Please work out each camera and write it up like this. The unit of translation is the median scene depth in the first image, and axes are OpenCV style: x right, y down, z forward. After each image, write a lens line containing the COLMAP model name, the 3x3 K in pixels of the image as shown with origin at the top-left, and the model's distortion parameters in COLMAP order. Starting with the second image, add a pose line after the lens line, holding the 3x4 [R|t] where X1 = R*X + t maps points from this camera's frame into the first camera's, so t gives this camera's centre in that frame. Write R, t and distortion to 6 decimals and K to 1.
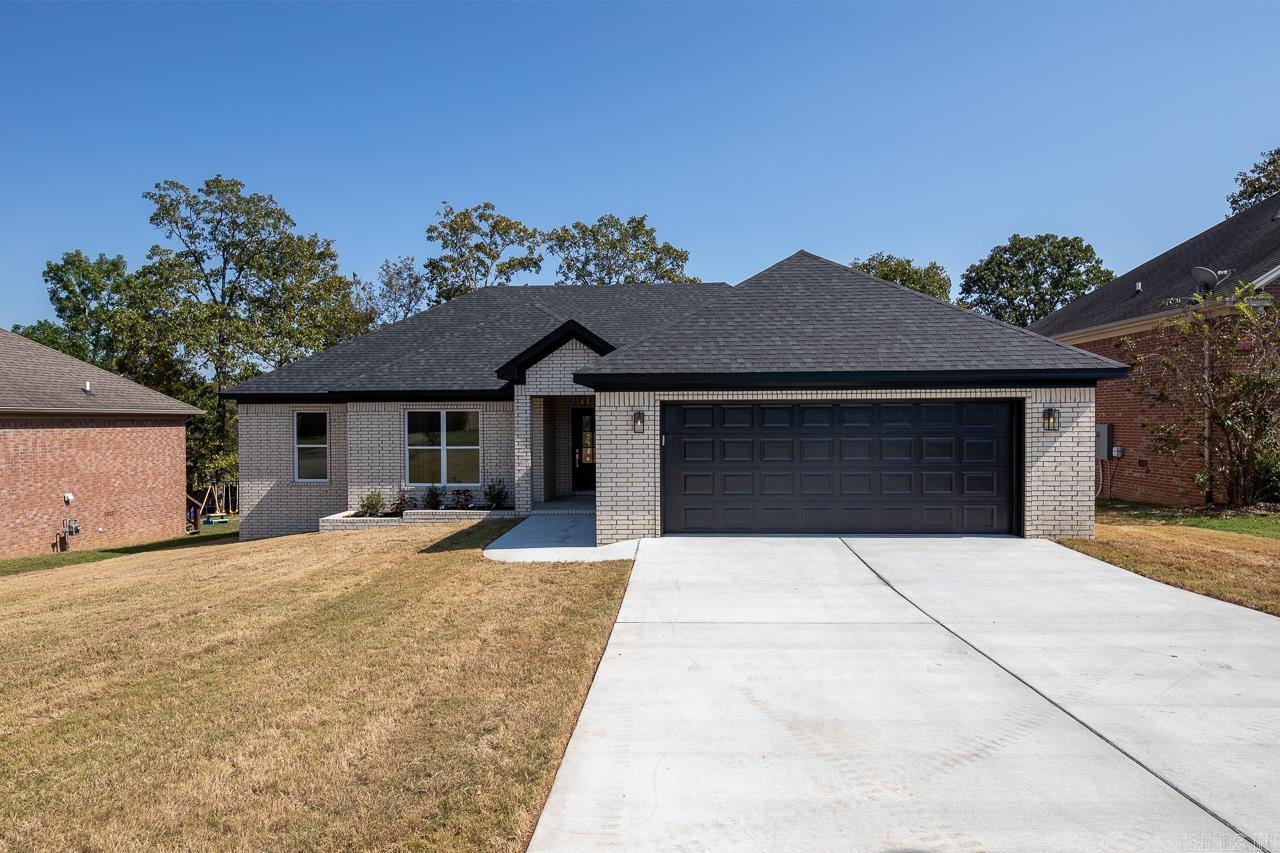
lens RADIAL K [[753.8, 0, 593.2], [0, 753.8, 427.9], [0, 0, 1]] dist [0.007545, 0.000076]
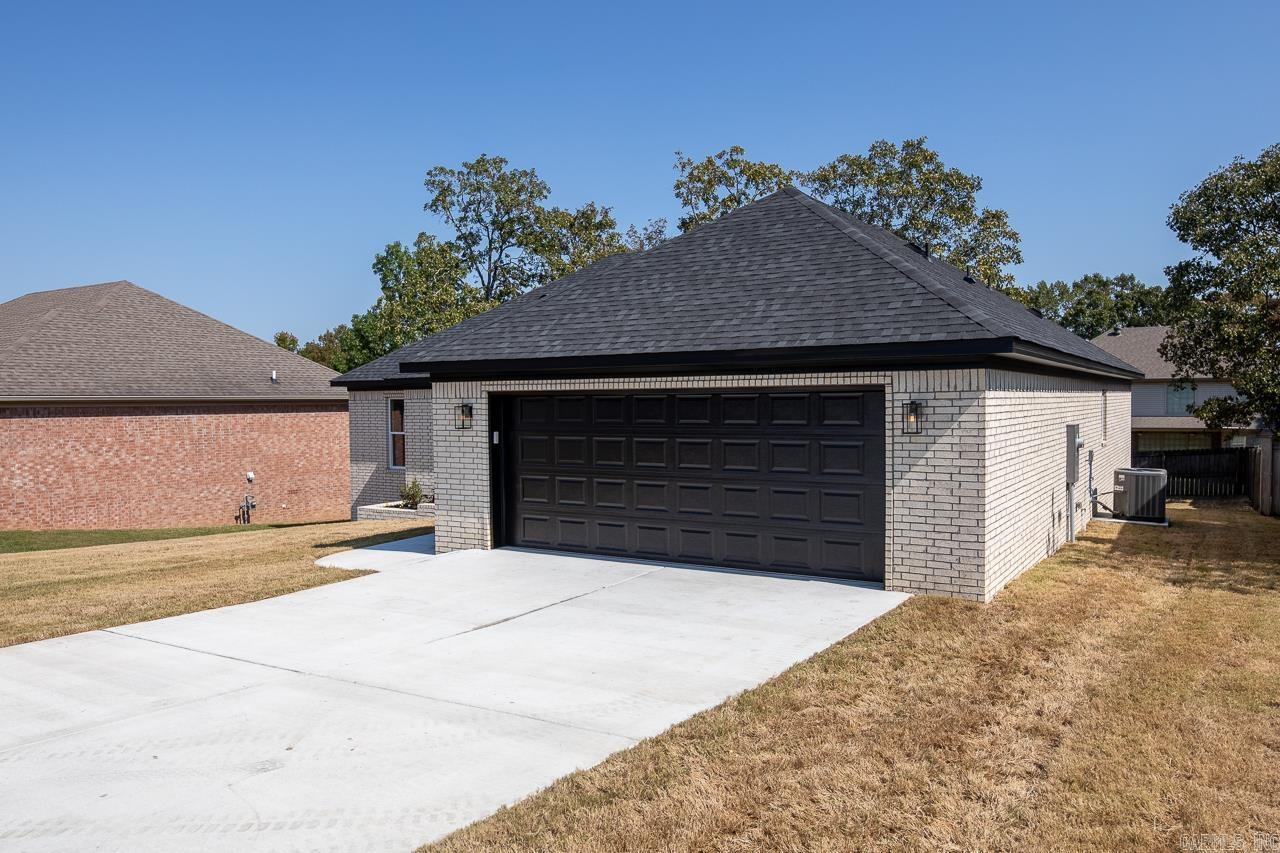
lens RADIAL K [[861.1, 0, 573.2], [0, 861.1, 440.0], [0, 0, 1]] dist [0.018813, -0.001399]
pose [[0.893352, 0.017228, -0.449027, 0.335498], [-0.000268, 0.999285, 0.037807, -0.009880], [0.449357, -0.033654, 0.892718, 0.088785]]
